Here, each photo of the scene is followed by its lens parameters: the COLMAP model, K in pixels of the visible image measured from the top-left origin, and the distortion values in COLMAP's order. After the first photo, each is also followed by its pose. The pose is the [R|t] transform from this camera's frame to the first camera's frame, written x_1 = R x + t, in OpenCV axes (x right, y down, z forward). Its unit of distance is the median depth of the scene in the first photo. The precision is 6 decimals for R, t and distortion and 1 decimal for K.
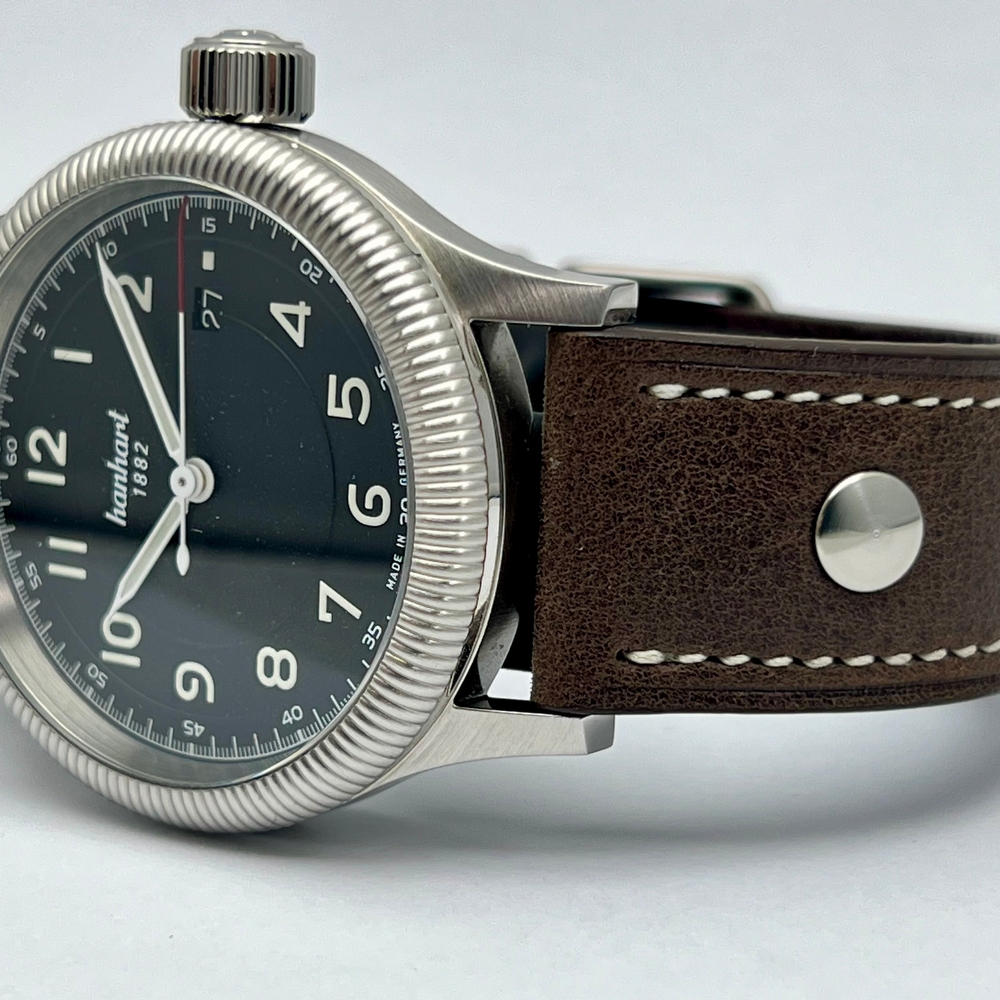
lens RADIAL K [[2856.9, 0, 498.2], [0, 2856.9, 497.4], [0, 0, 1]] dist [0.281639, 0.000000]
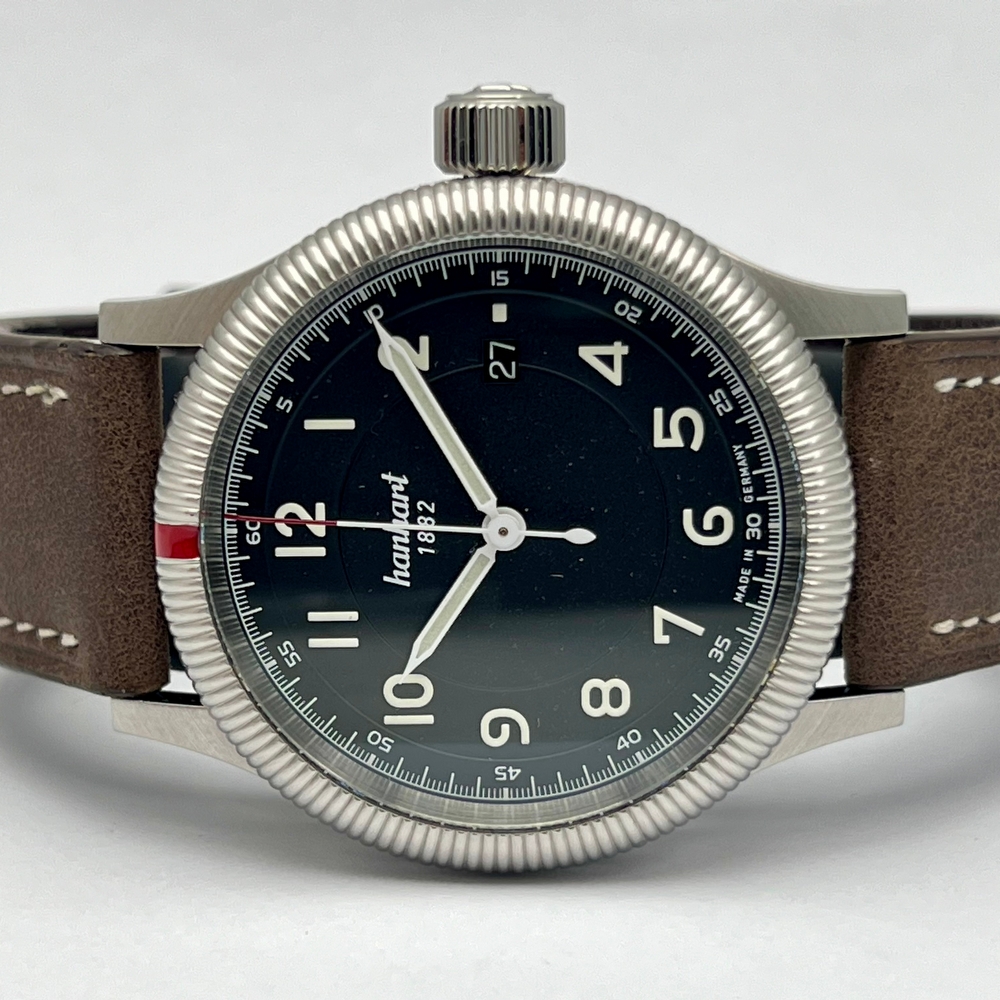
lens RADIAL K [[2856.9, 0, 497.5], [0, 2856.9, 501.8], [0, 0, 1]] dist [0.281639, 0.000000]
pose [[0.835538, -0.133861, 0.532877, -0.652001], [0.130517, 0.990462, 0.044161, -0.061209], [-0.533706, 0.032651, 0.845040, 0.146123]]
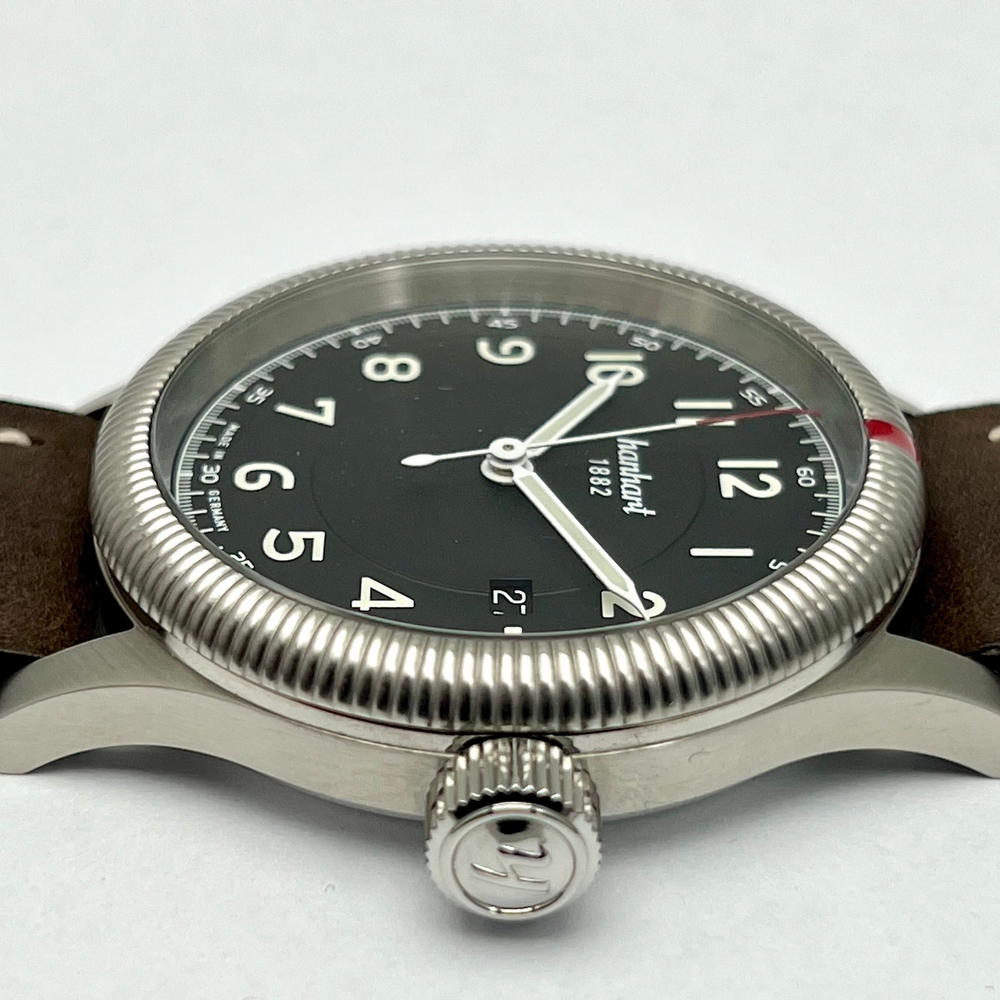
lens RADIAL K [[2856.9, 0, 490.9], [0, 2856.9, 501.6], [0, 0, 1]] dist [0.281639, 0.000000]
pose [[-0.833693, 0.483407, 0.266971, -0.327070], [-0.126786, -0.638083, 0.759457, -0.665076], [0.537477, 0.599306, 0.593255, 0.502467]]
